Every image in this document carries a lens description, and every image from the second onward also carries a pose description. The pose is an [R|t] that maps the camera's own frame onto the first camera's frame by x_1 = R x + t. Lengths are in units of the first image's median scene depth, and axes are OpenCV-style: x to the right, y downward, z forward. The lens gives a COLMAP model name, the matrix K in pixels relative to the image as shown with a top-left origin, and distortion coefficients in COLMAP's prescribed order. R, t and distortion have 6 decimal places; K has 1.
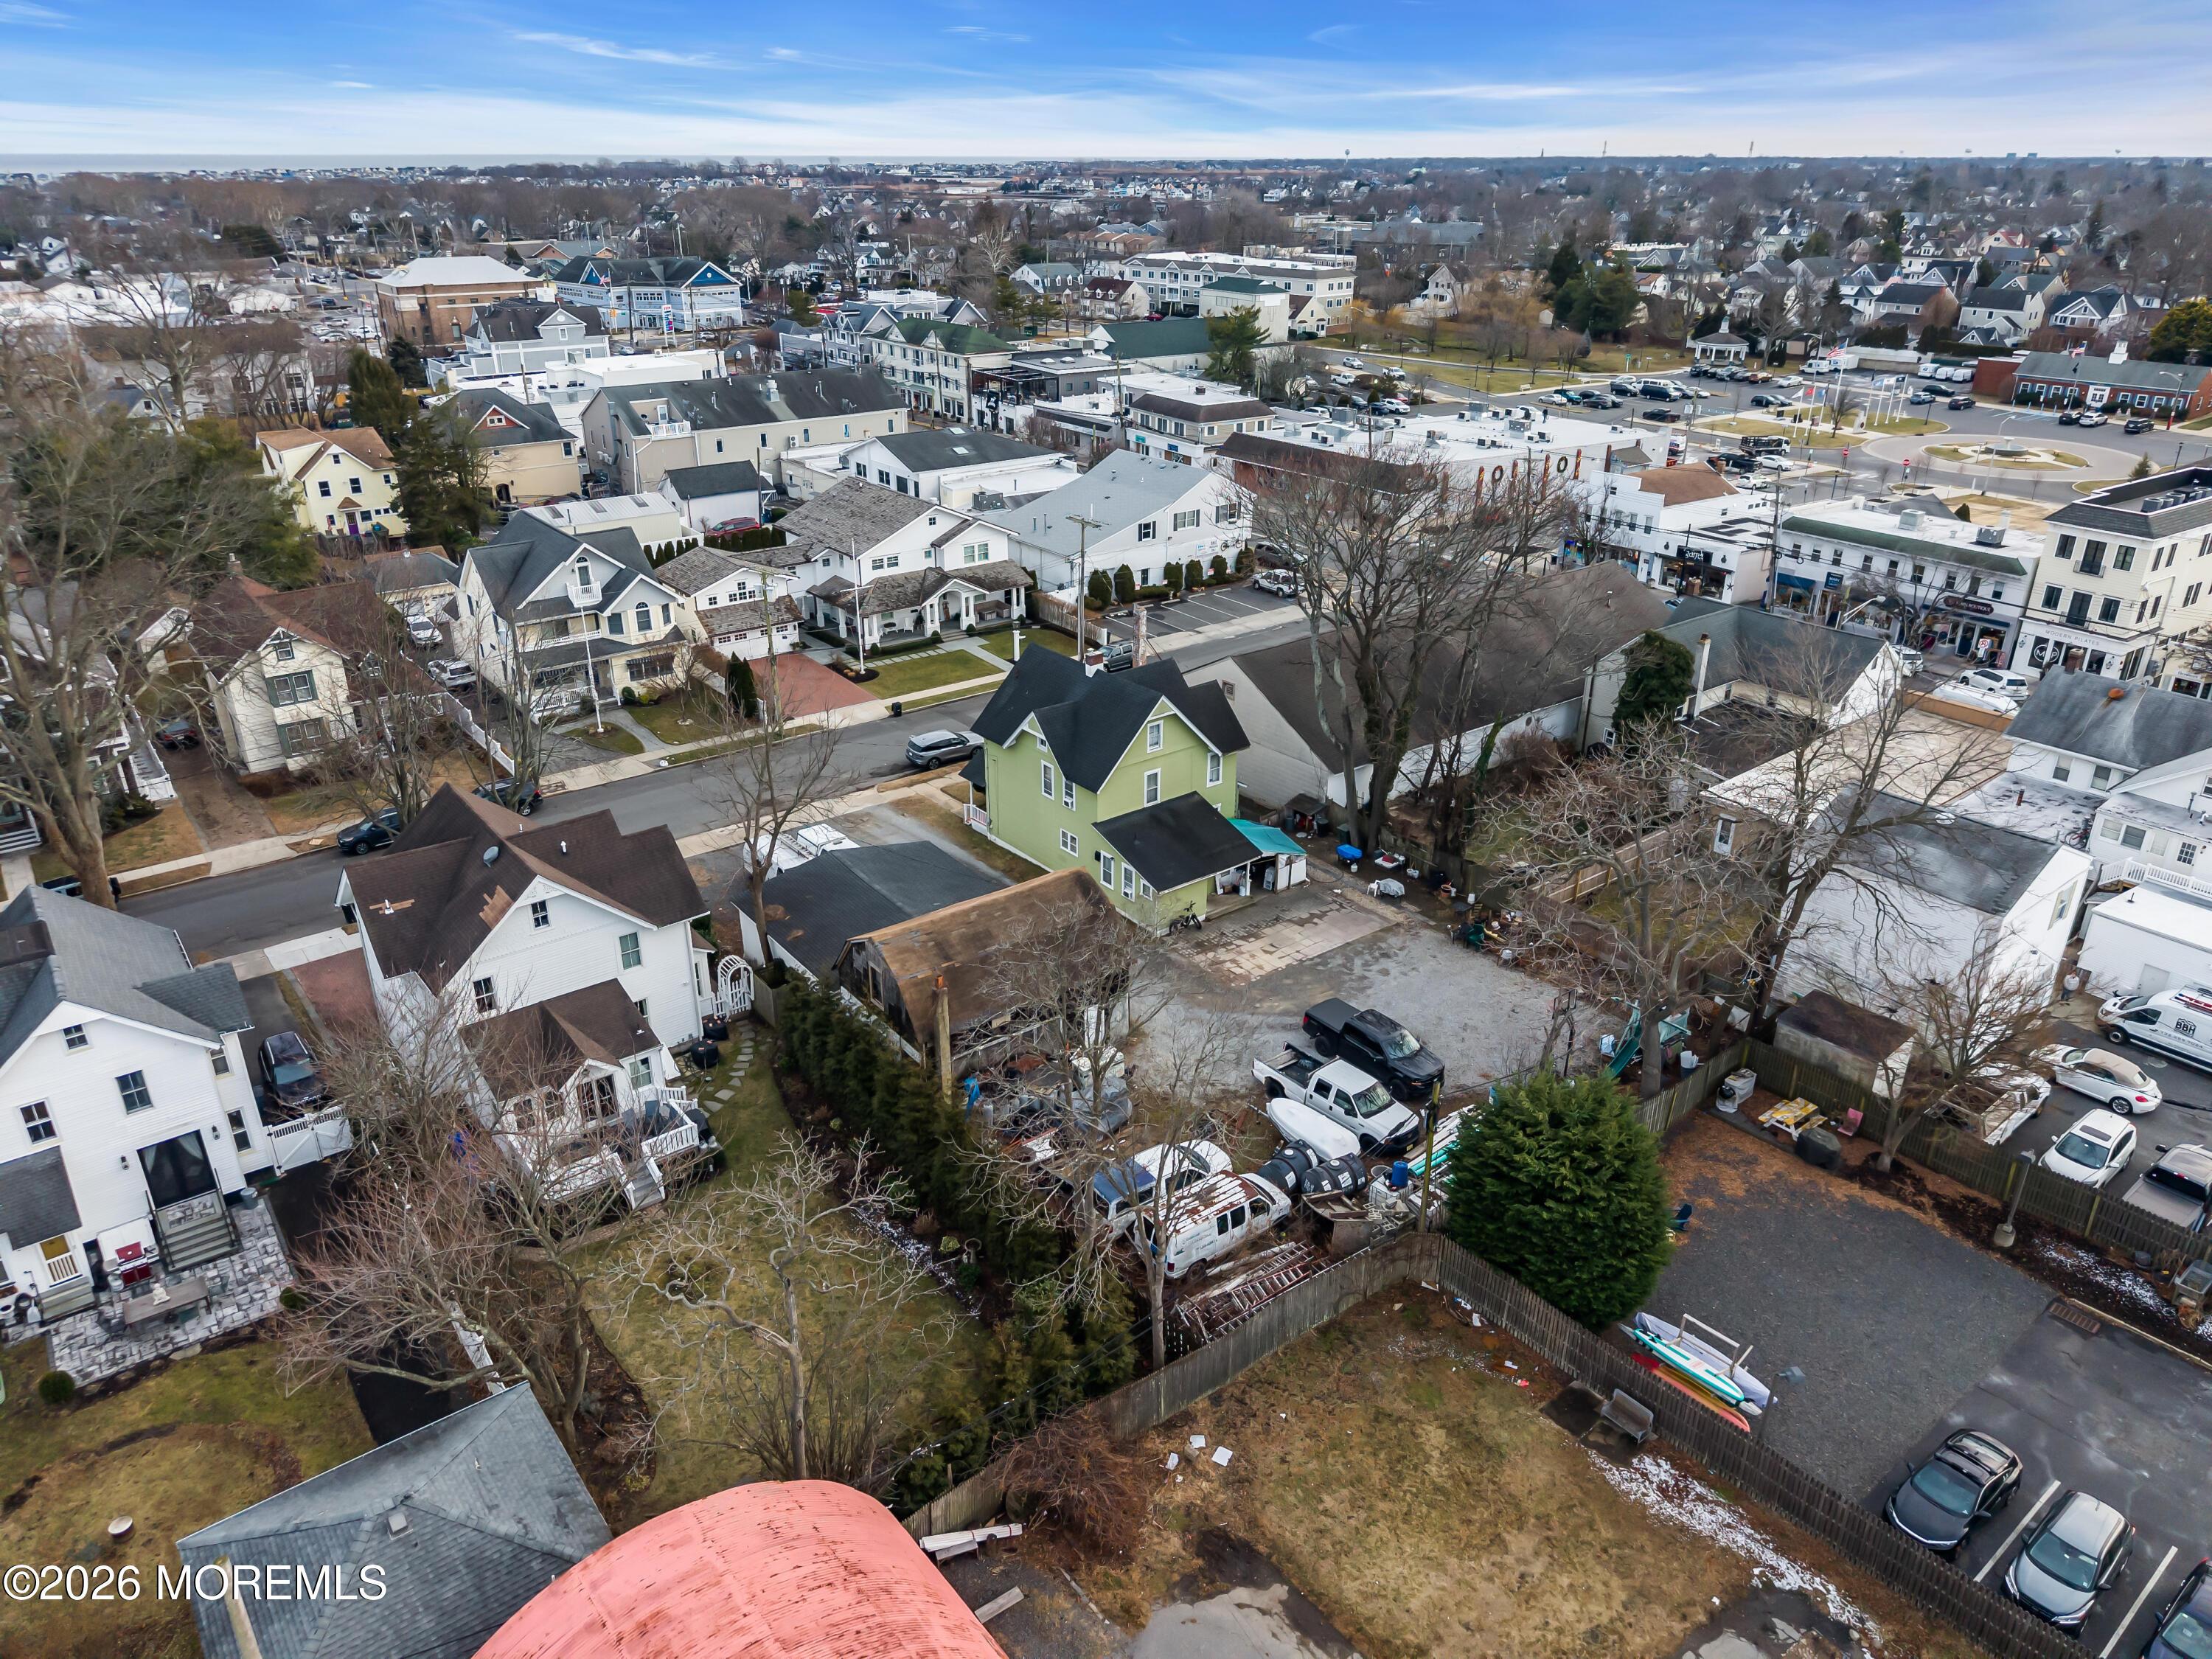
lens RADIAL K [[1463.2, 0, 1107.1], [0, 1463.2, 840.5], [0, 0, 1]] dist [0.031718, -0.046499]
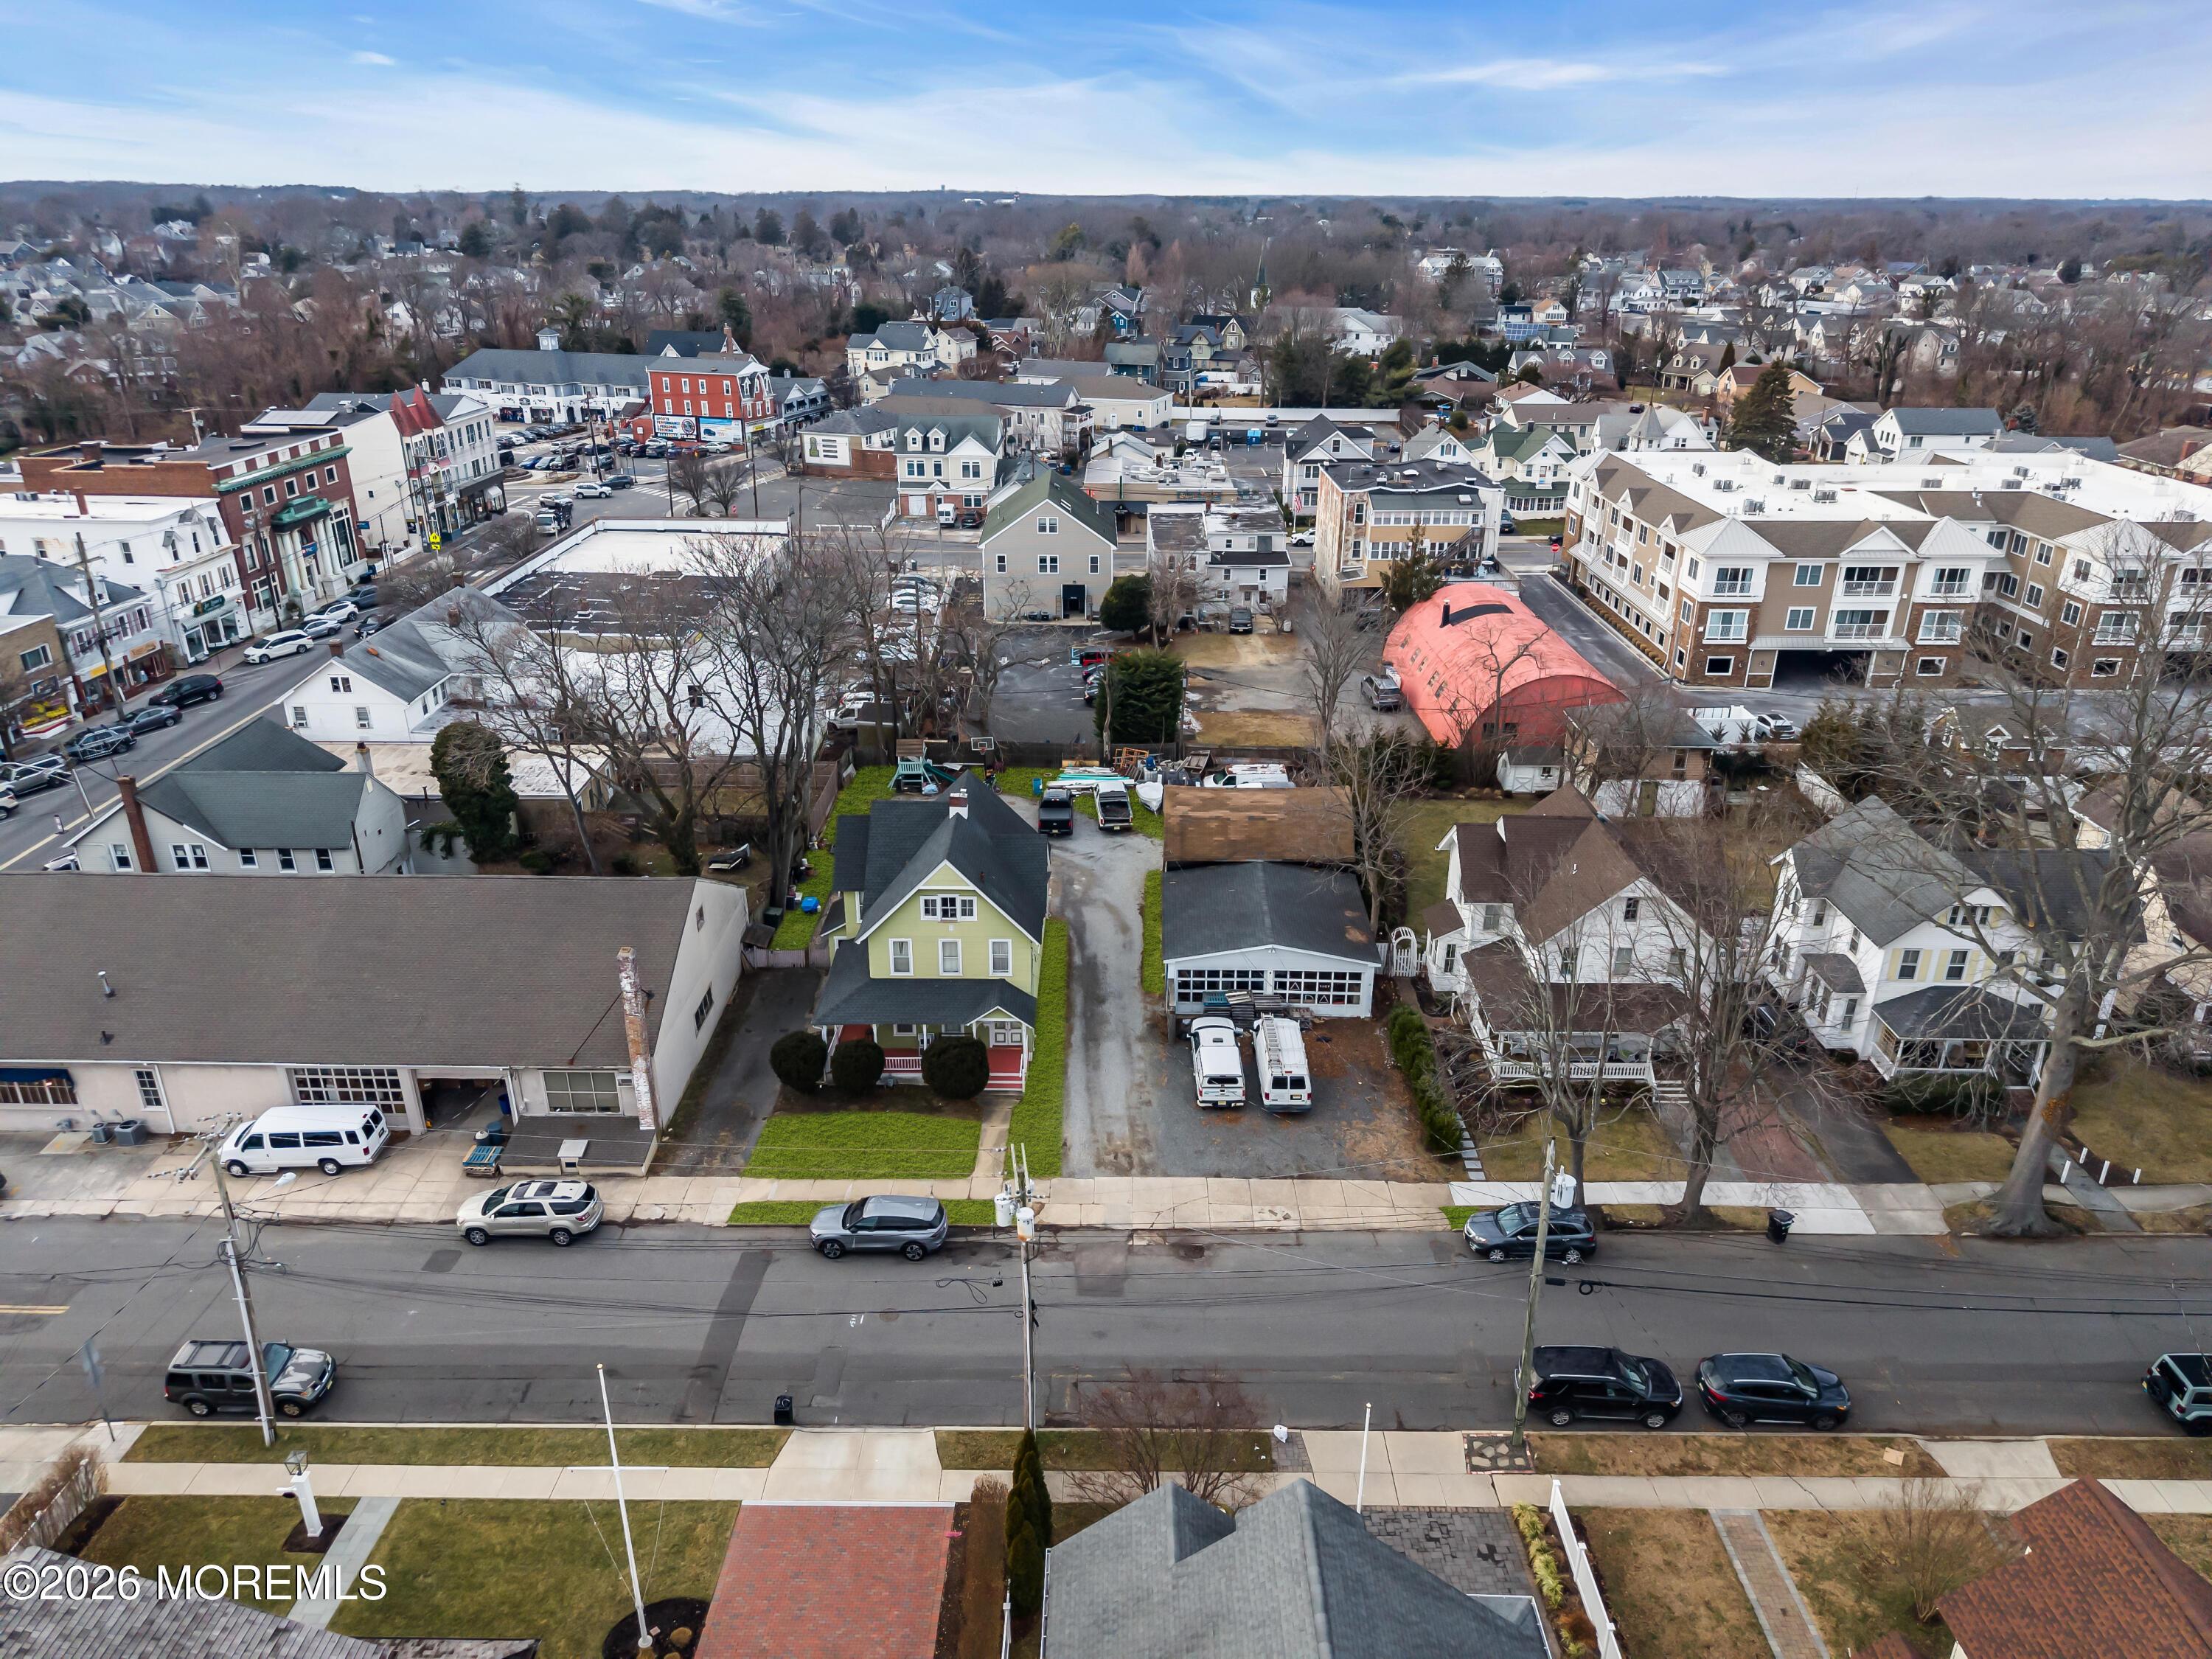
lens RADIAL K [[1473.1, 0, 1106.0], [0, 1473.1, 829.5], [0, 0, 1]] dist [0.034982, -0.048352]
pose [[-0.778710, -0.251849, 0.574616, -0.420871], [0.257112, 0.707341, 0.658455, -0.474174], [-0.572280, 0.660486, -0.486060, 0.947104]]
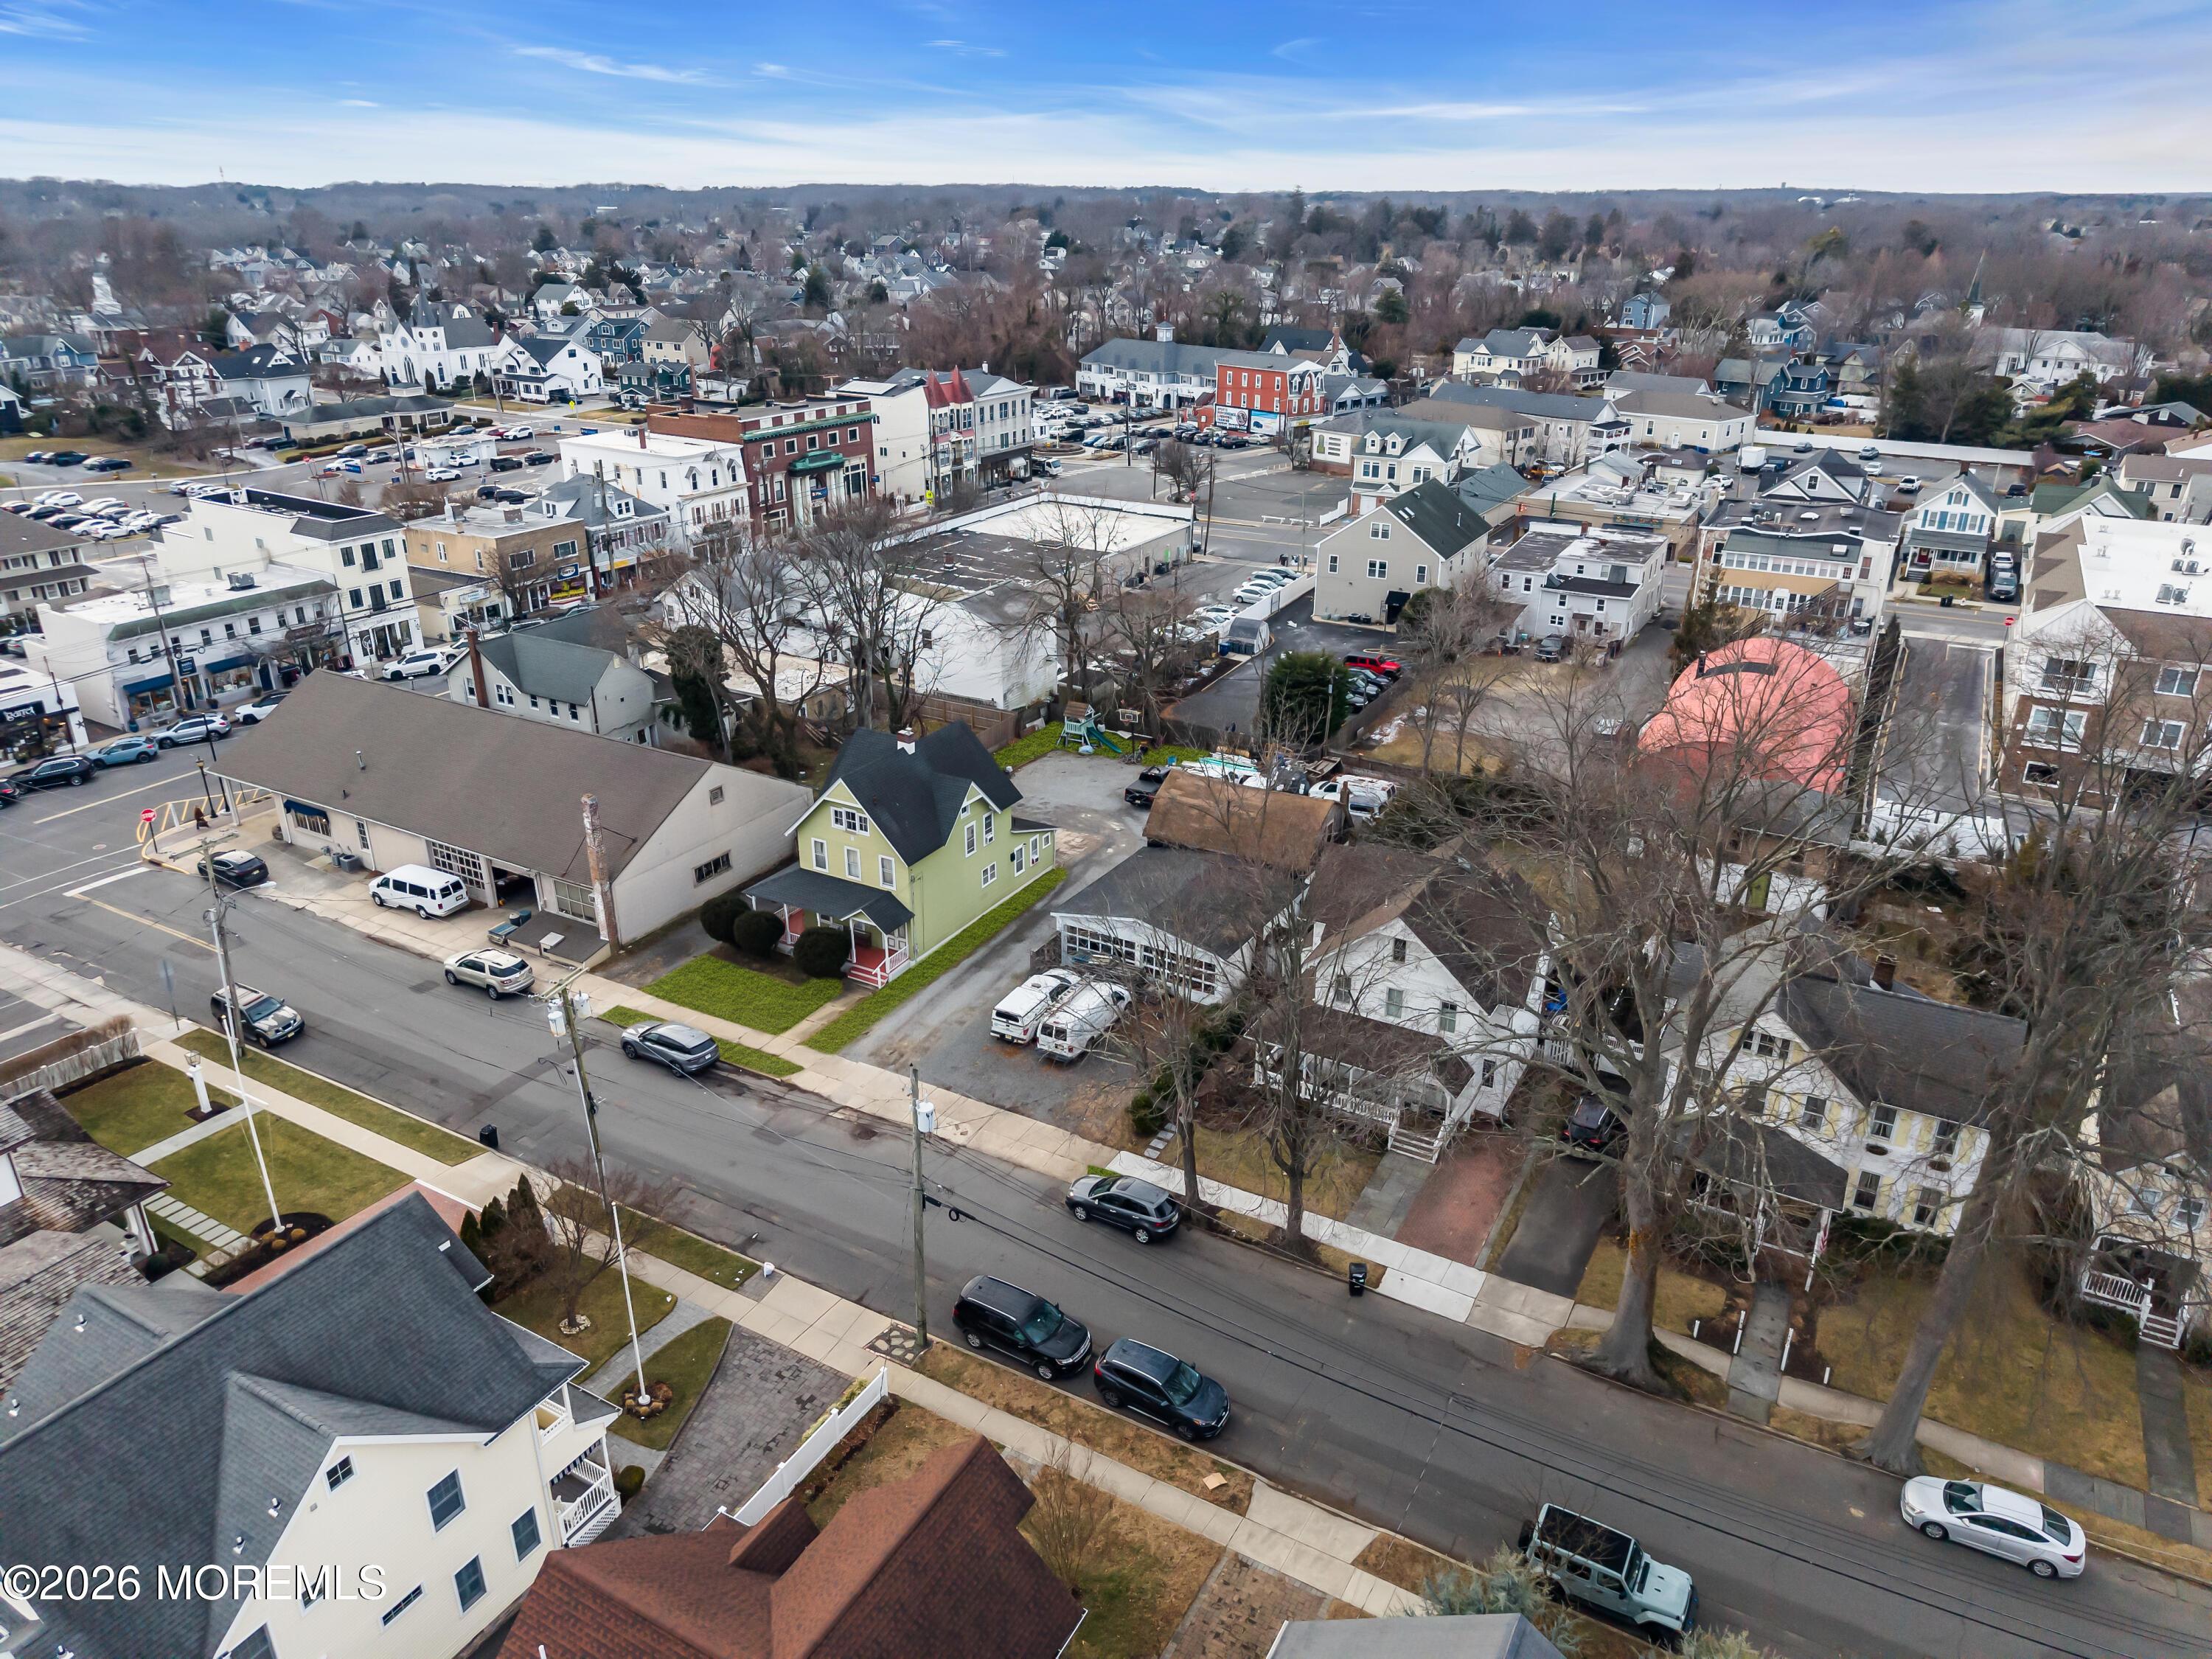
lens RADIAL K [[1463.2, 0, 1107.1], [0, 1463.2, 840.5], [0, 0, 1]] dist [0.031718, -0.046499]
pose [[-0.378815, -0.376359, 0.845490, -0.680052], [0.383980, 0.767316, 0.513601, -0.381583], [-0.842056, 0.519211, -0.146156, 0.718980]]
